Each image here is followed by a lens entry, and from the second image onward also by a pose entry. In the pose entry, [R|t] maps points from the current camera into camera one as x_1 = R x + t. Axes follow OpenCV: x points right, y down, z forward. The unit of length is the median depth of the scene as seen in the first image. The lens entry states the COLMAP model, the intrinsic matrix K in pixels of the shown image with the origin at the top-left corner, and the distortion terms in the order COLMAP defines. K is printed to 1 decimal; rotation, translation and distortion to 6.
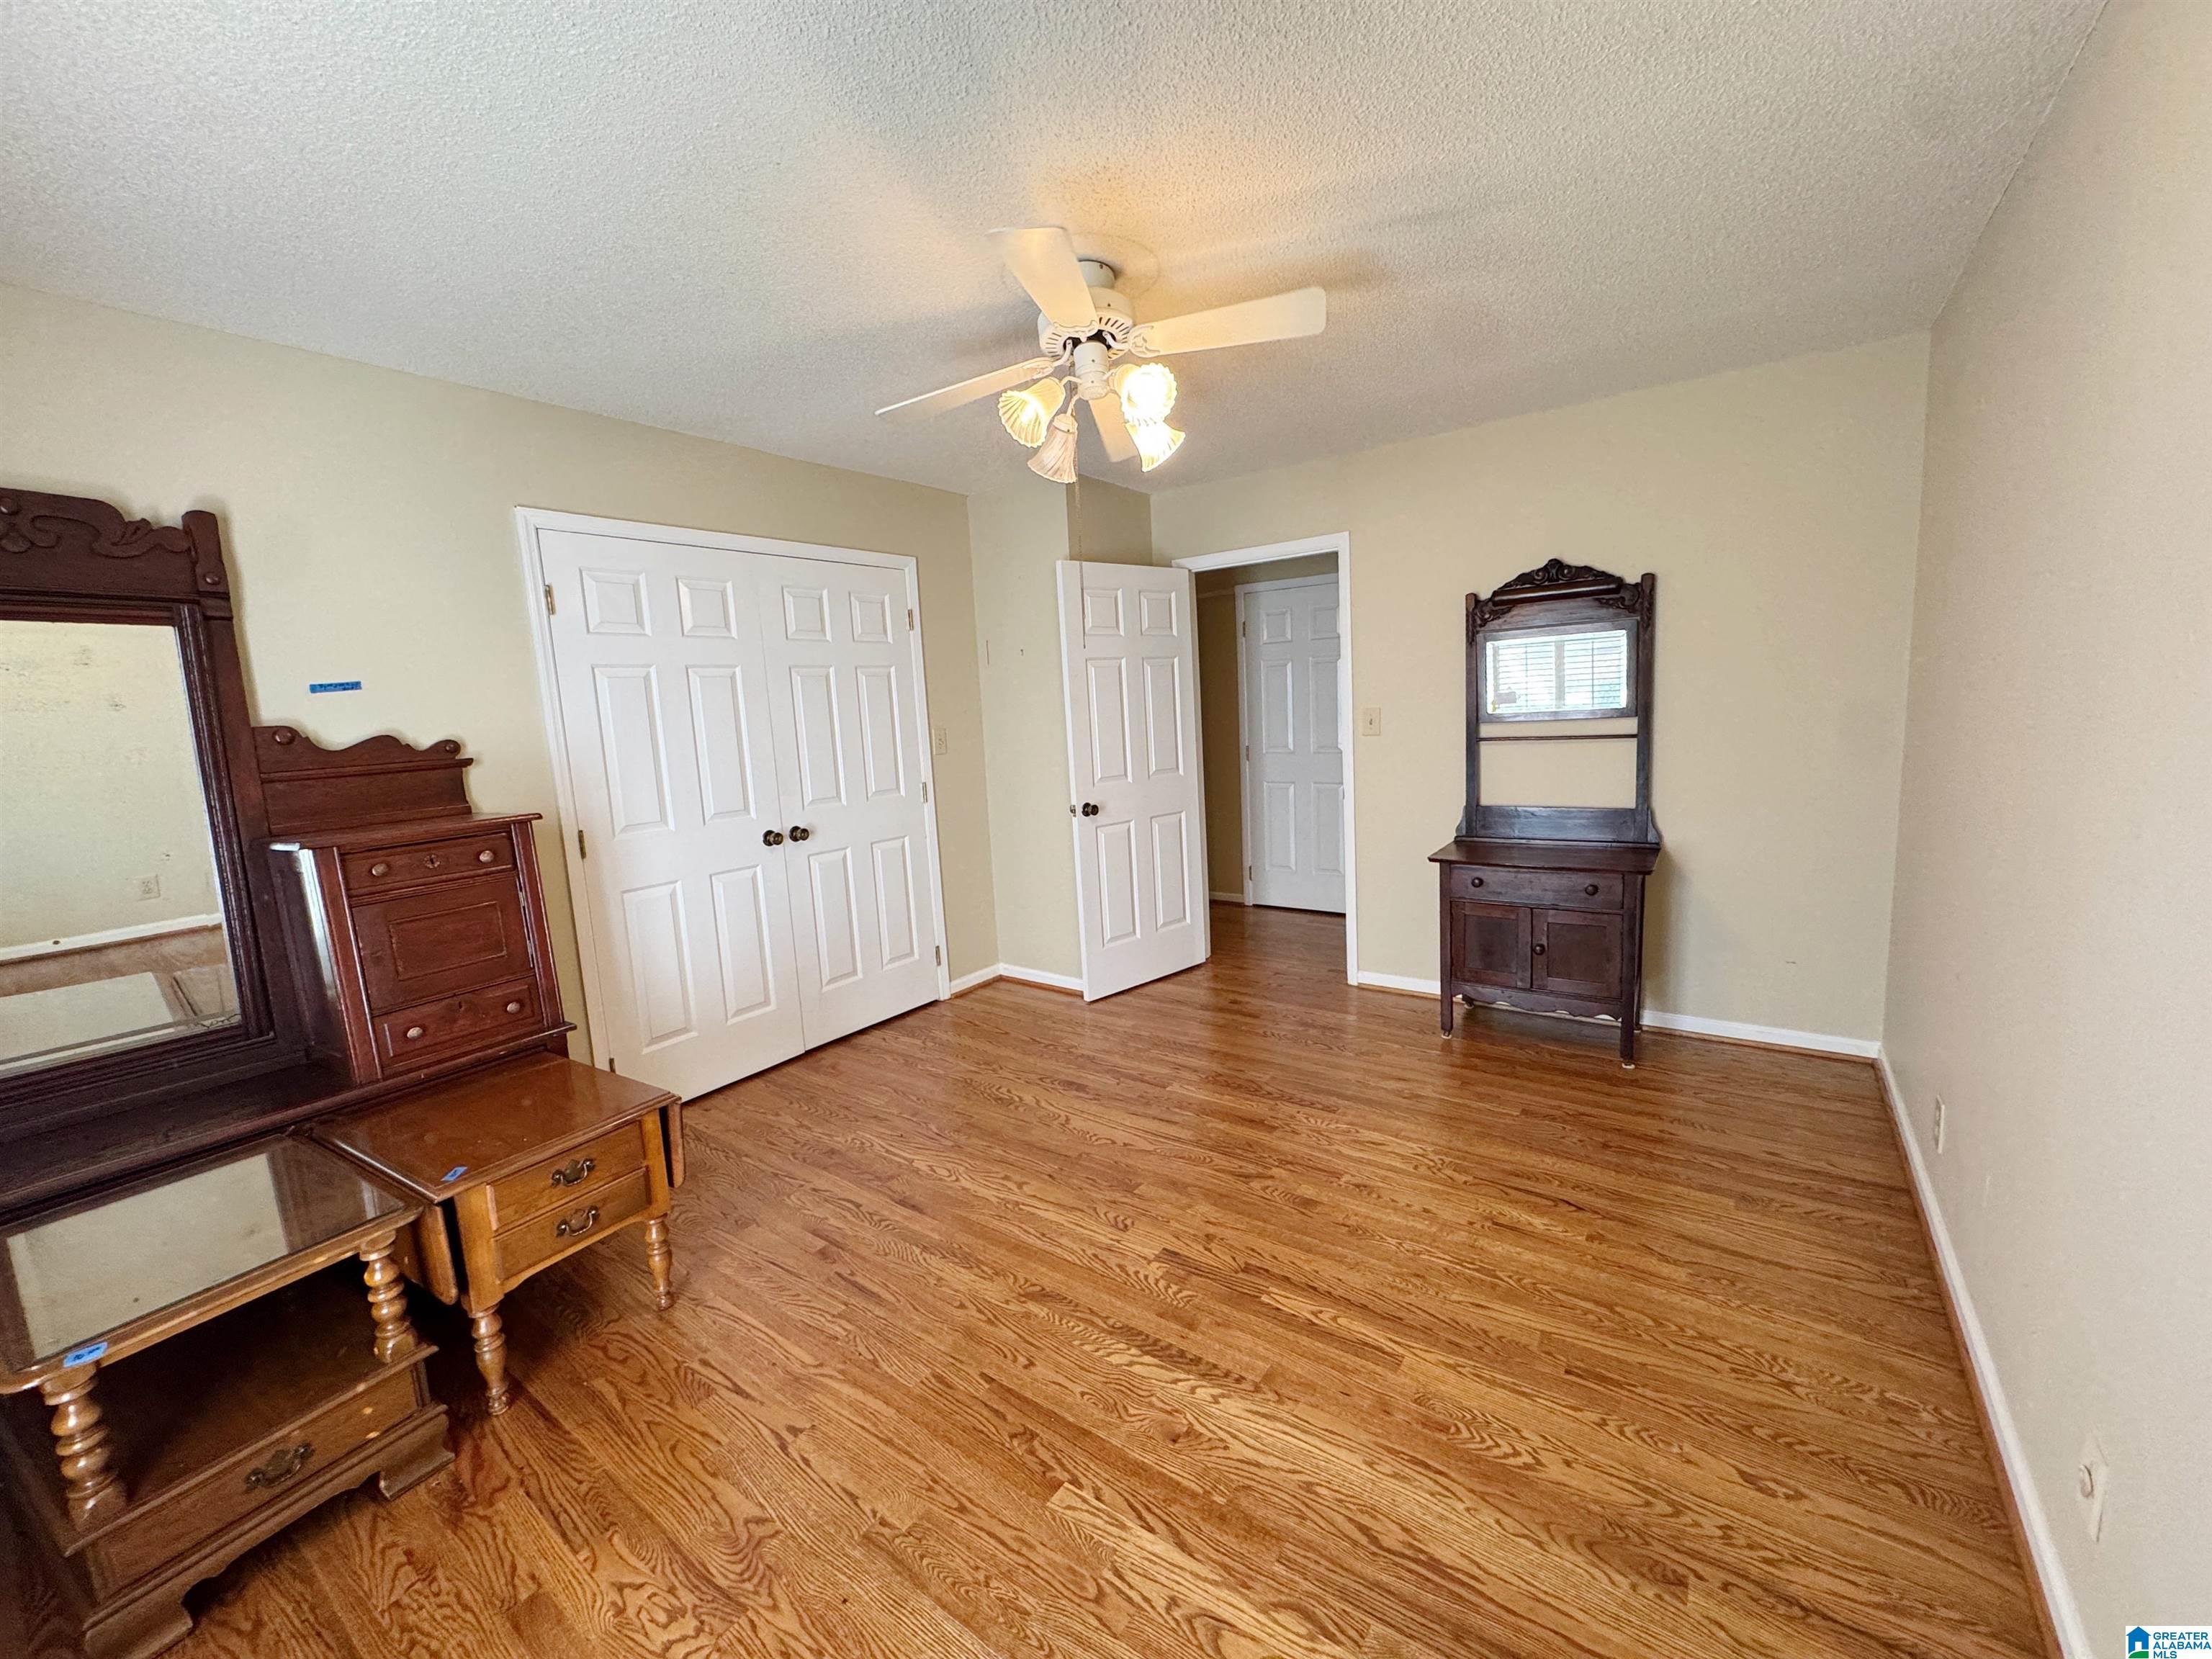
lens RADIAL K [[891.1, 0, 1101.0], [0, 891.1, 832.1], [0, 0, 1]] dist [-0.003105, -0.000054]
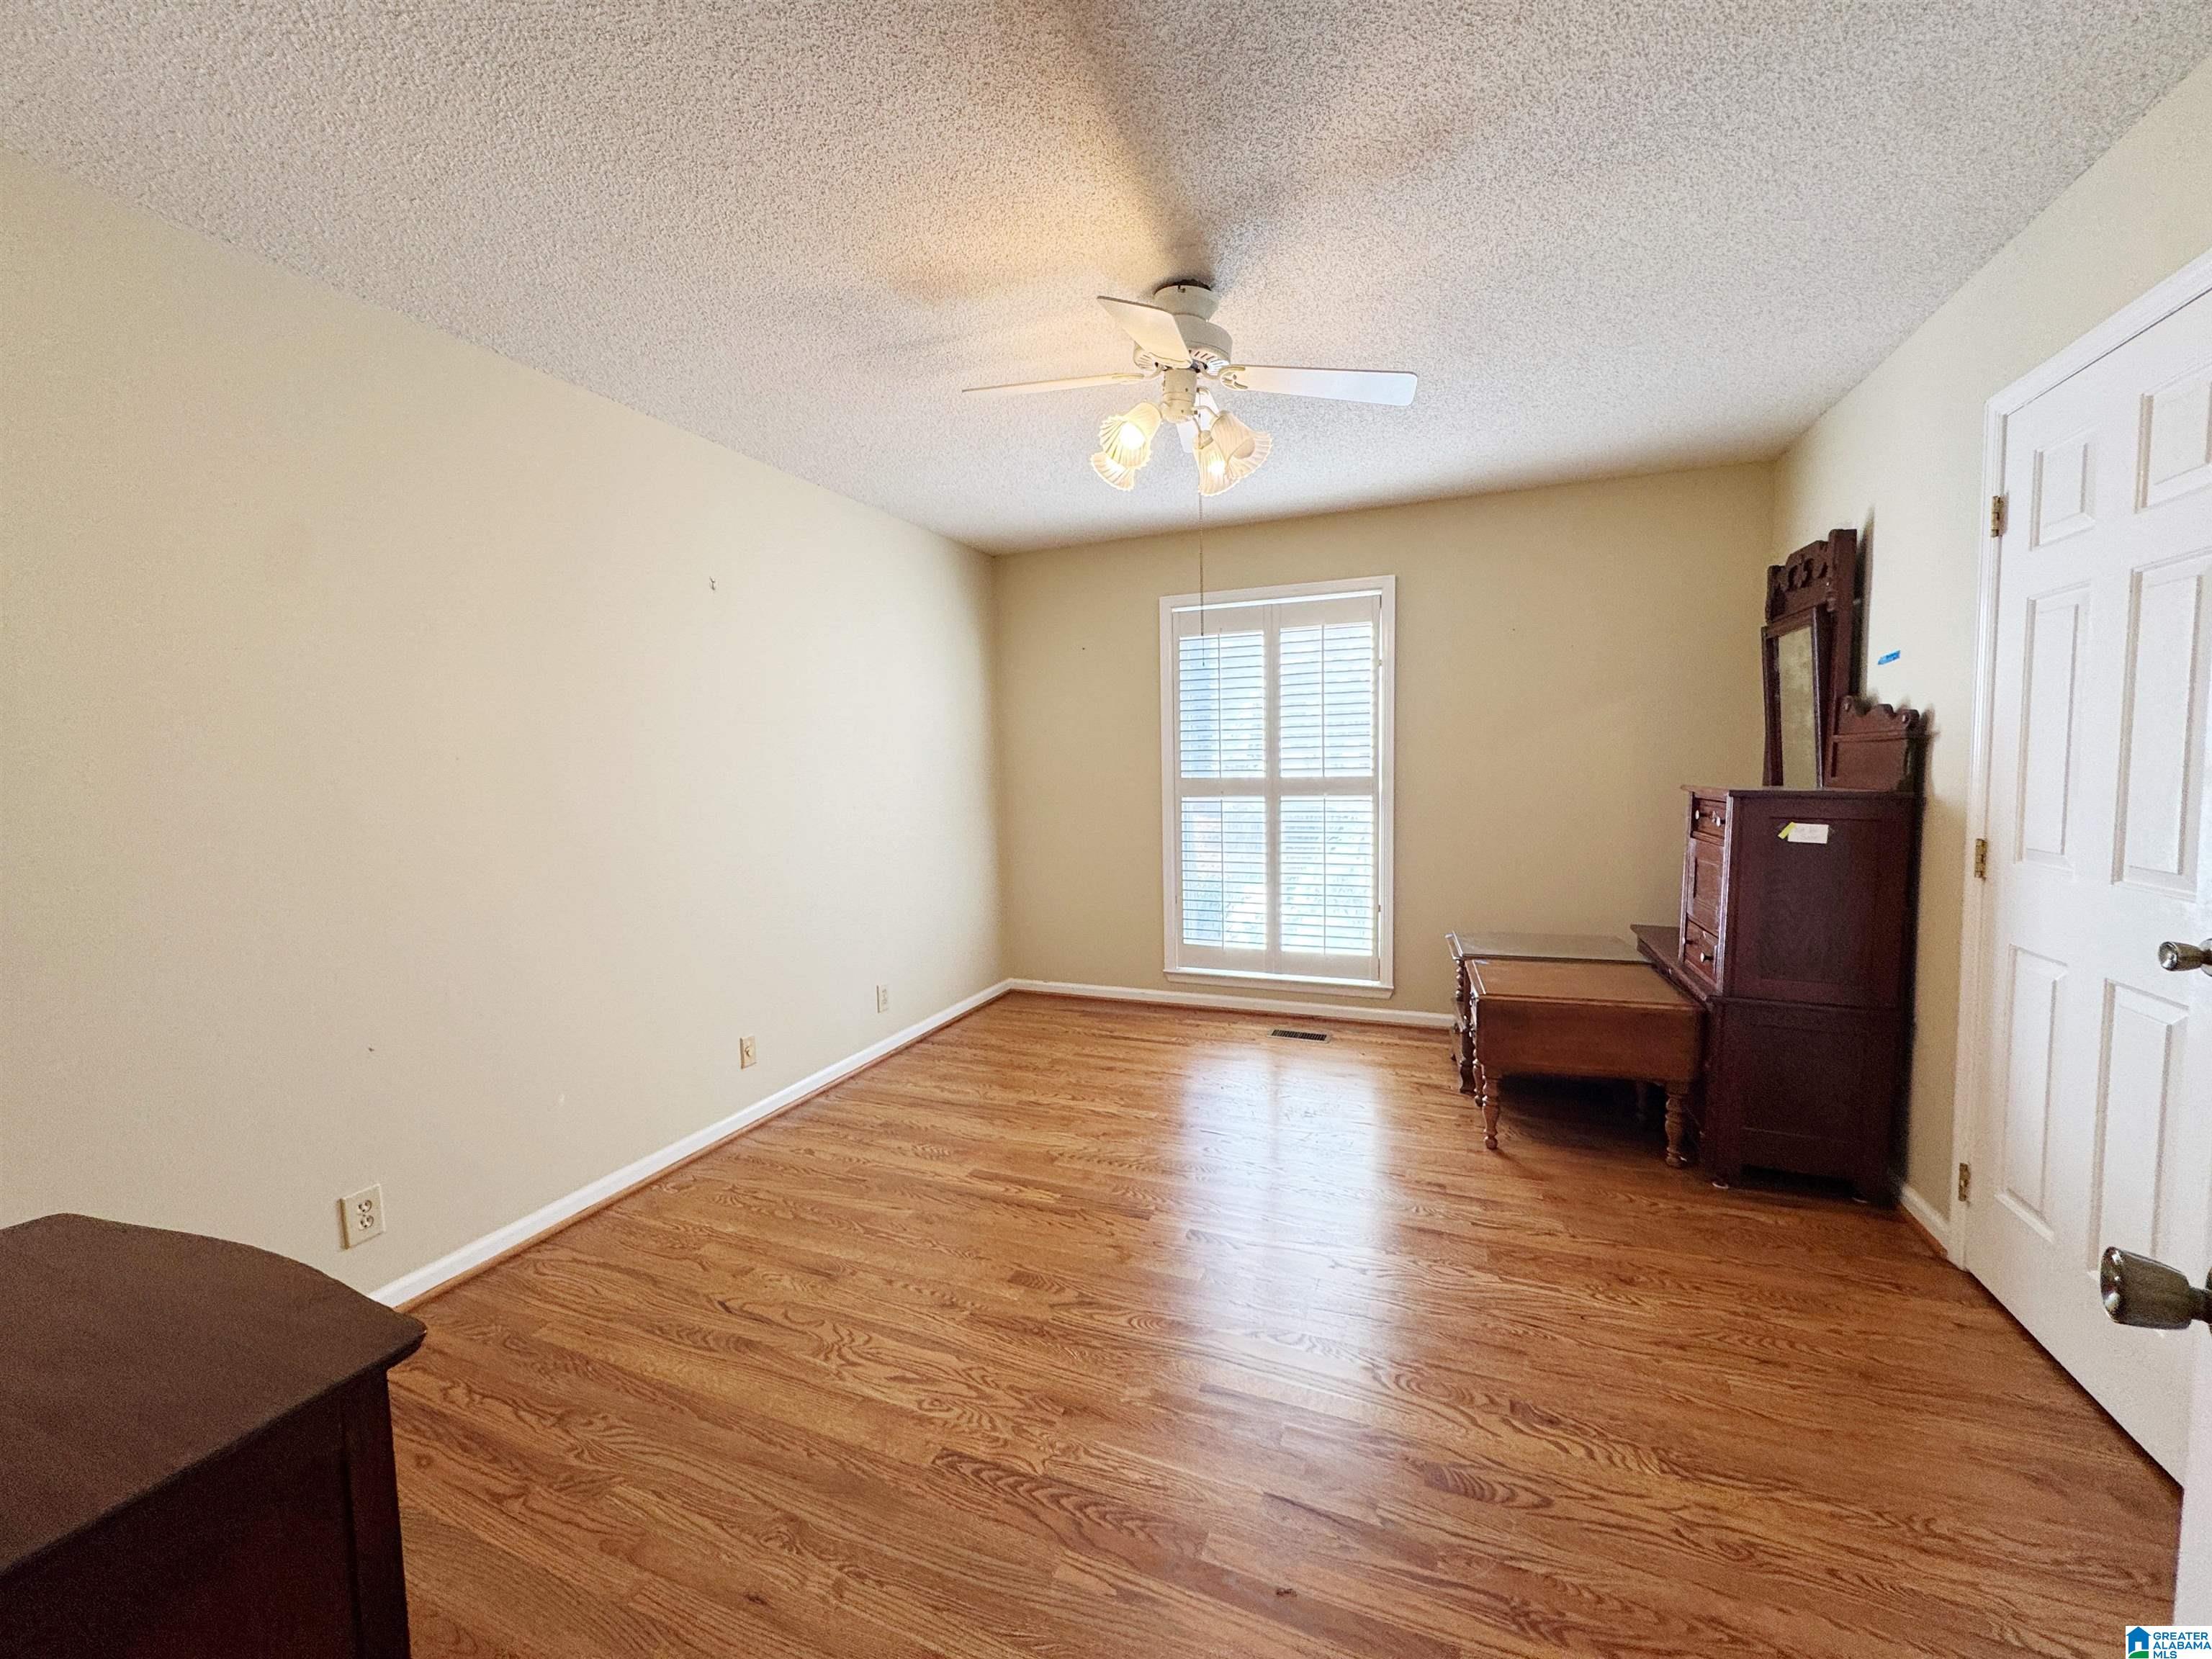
lens RADIAL K [[891.1, 0, 1093.7], [0, 891.1, 818.7], [0, 0, 1]] dist [-0.003105, -0.000054]
pose [[-0.970491, 0.091824, -0.222972, 0.312291], [0.040935, 0.973975, 0.222928, -0.244393], [0.237639, 0.207222, -0.948992, 1.787625]]
